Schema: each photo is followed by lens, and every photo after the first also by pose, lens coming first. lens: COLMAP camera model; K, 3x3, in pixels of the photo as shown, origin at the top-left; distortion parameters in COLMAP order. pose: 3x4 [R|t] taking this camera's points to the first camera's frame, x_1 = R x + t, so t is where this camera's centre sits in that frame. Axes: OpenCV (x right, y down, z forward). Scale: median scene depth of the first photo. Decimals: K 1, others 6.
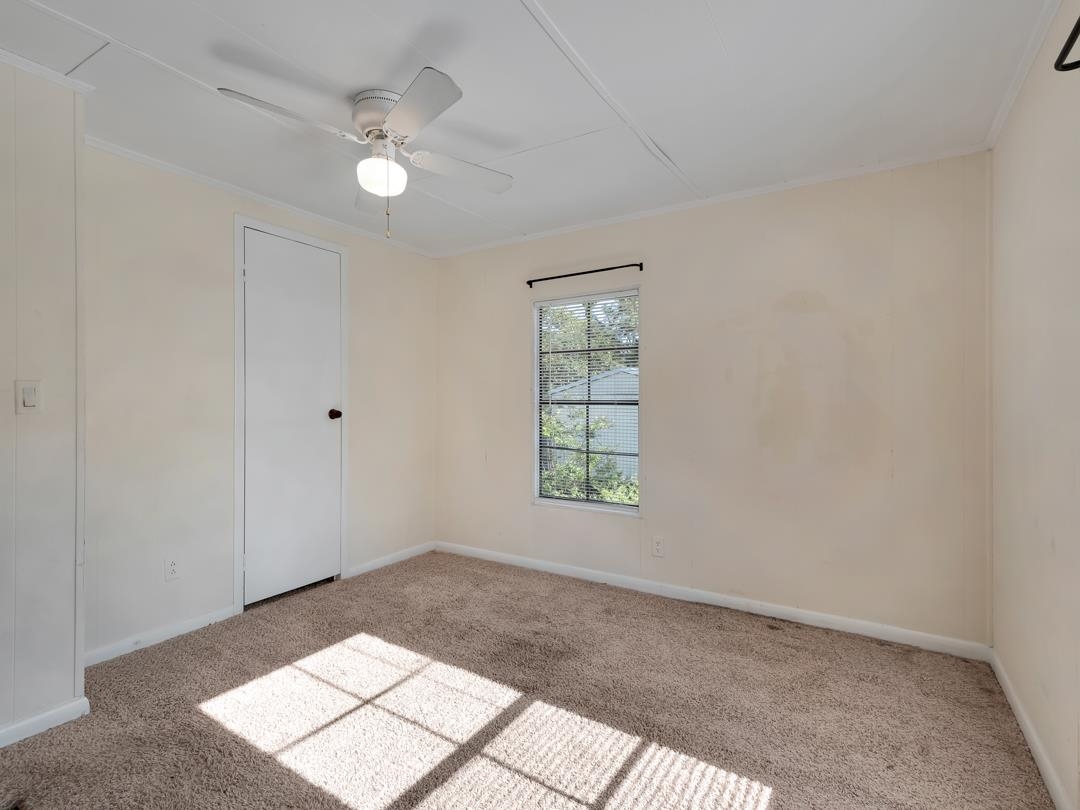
lens RADIAL K [[544.5, 0, 535.9], [0, 544.5, 403.7], [0, 0, 1]] dist [0.018910, -0.010516]
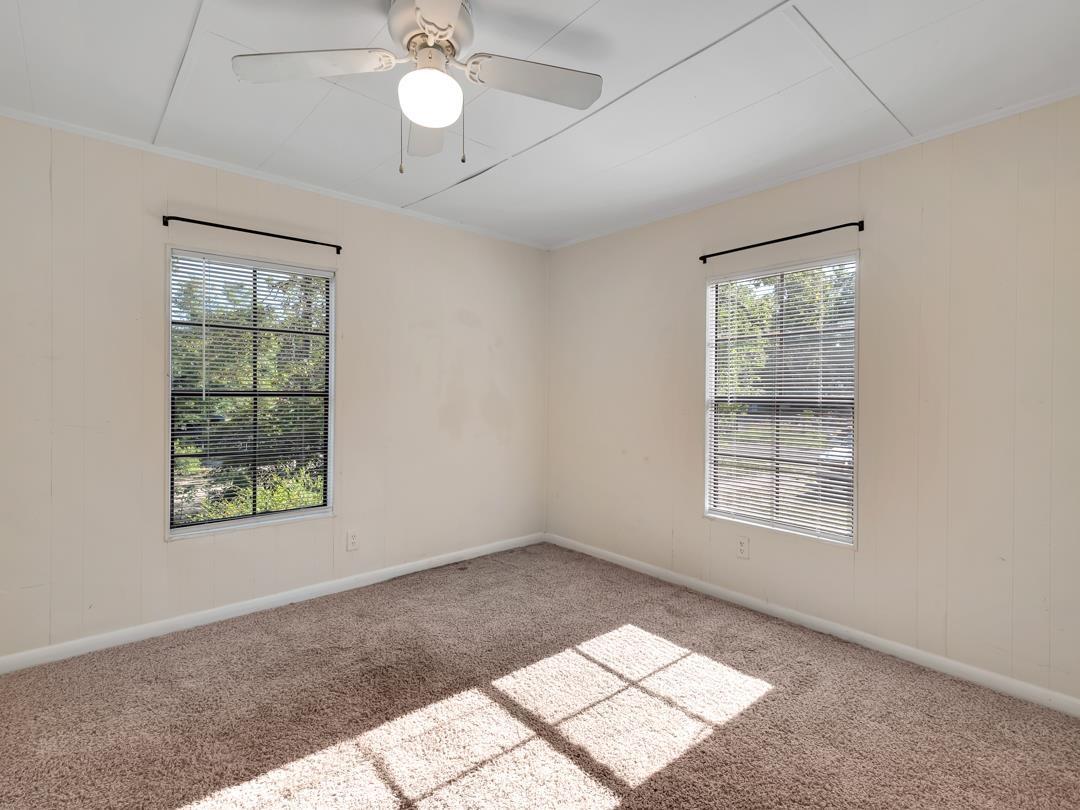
lens RADIAL K [[537.6, 0, 540.4], [0, 537.6, 394.8], [0, 0, 1]] dist [0.020545, -0.010228]
pose [[0.271769, -0.007335, 0.962334, -0.750371], [0.000422, 0.999972, 0.007503, -0.007870], [-0.962362, -0.001633, 0.271765, 0.498174]]
